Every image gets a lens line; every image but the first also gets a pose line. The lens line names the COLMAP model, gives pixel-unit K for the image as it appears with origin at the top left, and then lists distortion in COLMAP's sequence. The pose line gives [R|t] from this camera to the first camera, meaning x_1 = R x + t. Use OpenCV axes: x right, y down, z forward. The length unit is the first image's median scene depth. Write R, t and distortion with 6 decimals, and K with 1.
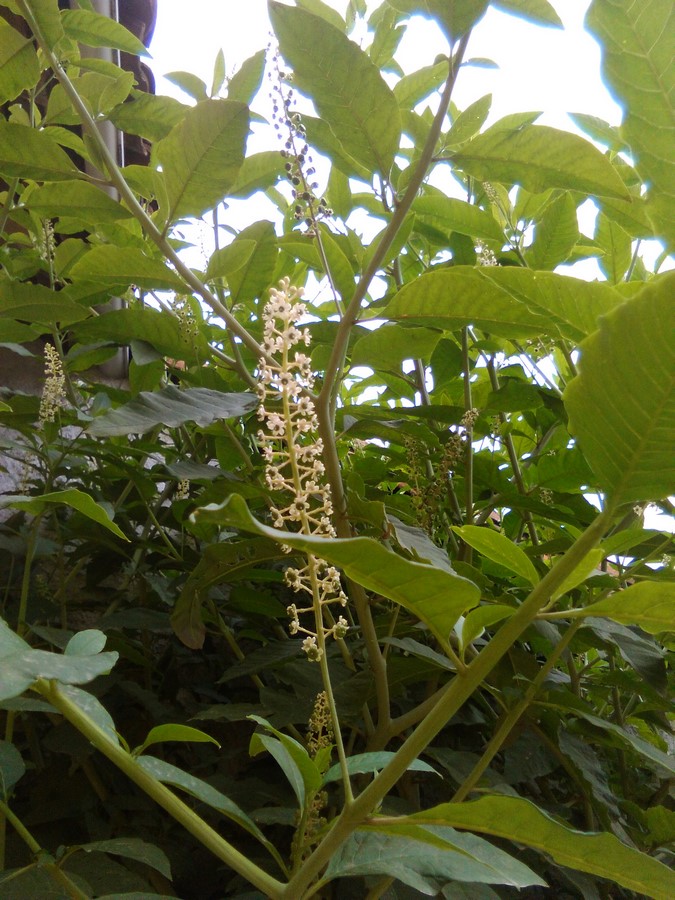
lens RADIAL K [[737.3, 0, 342.9], [0, 737.3, 452.9], [0, 0, 1]] dist [0.000526, 0.000430]
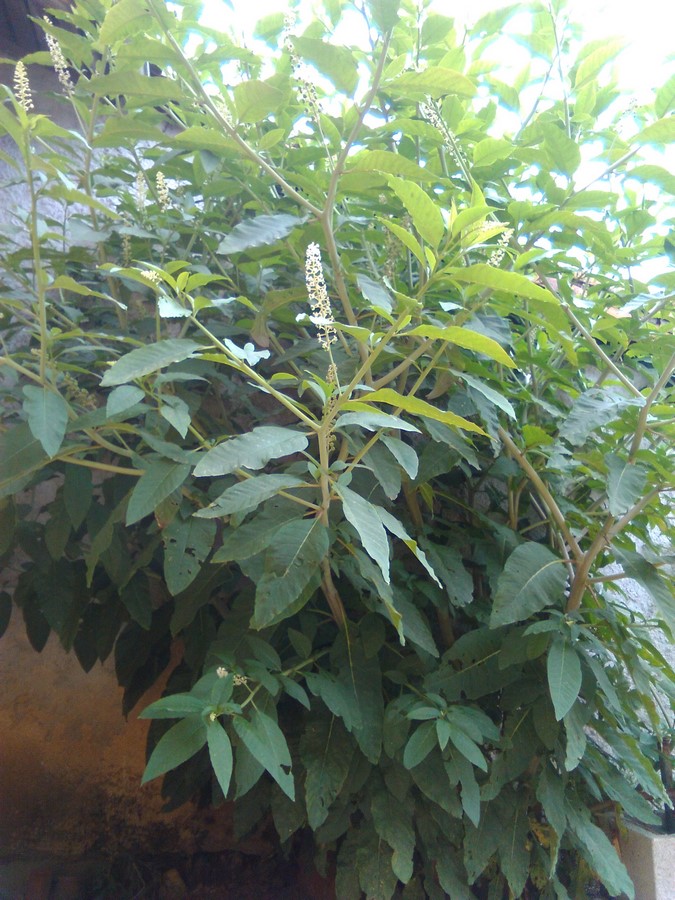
lens RADIAL K [[737.3, 0, 340.3], [0, 737.3, 452.1], [0, 0, 1]] dist [0.000526, 0.000430]
pose [[0.999068, -0.032294, -0.028634, 0.051558], [0.041057, 0.915681, 0.399803, -0.311193], [0.013309, -0.400606, 0.916154, -1.108262]]
